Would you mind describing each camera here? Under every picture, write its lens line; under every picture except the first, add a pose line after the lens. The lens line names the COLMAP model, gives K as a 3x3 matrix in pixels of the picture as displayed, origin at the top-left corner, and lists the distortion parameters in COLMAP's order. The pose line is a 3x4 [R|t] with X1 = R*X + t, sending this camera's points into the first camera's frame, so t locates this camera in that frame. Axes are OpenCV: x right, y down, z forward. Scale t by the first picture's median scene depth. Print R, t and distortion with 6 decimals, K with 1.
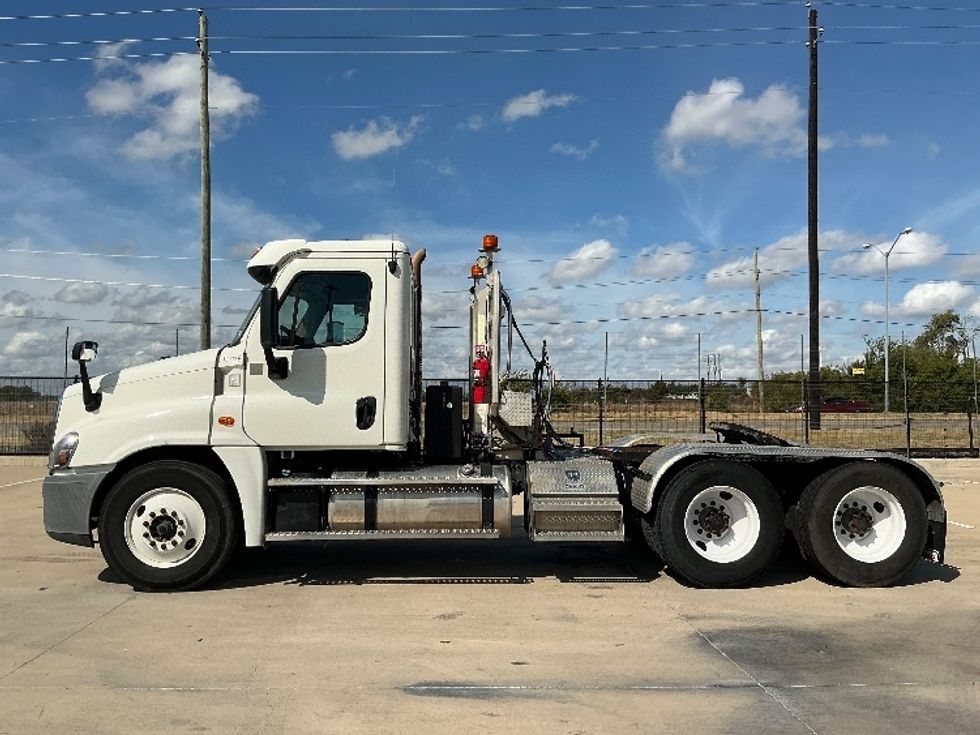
lens RADIAL K [[837.9, 0, 486.0], [0, 837.9, 367.5], [0, 0, 1]] dist [0.092454, -0.221700]
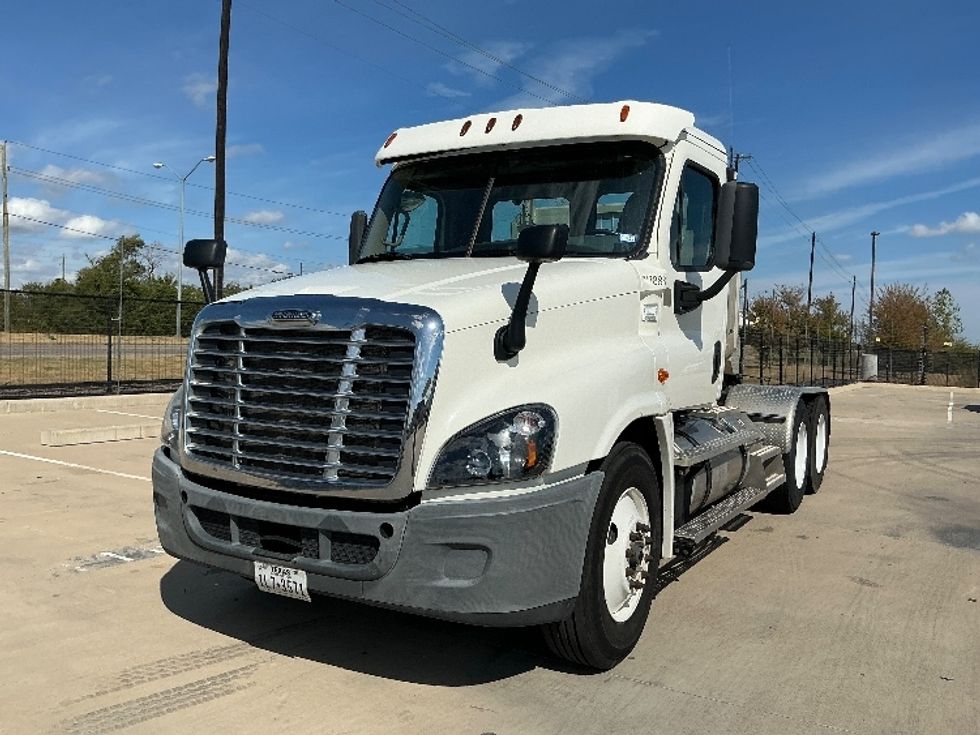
lens RADIAL K [[837.9, 0, 486.0], [0, 837.9, 367.5], [0, 0, 1]] dist [0.092454, -0.221700]
pose [[0.538089, -0.011255, 0.842813, -0.940971], [-0.070468, 0.995810, 0.058287, 0.028602], [-0.839937, -0.090755, 0.535041, 0.774600]]
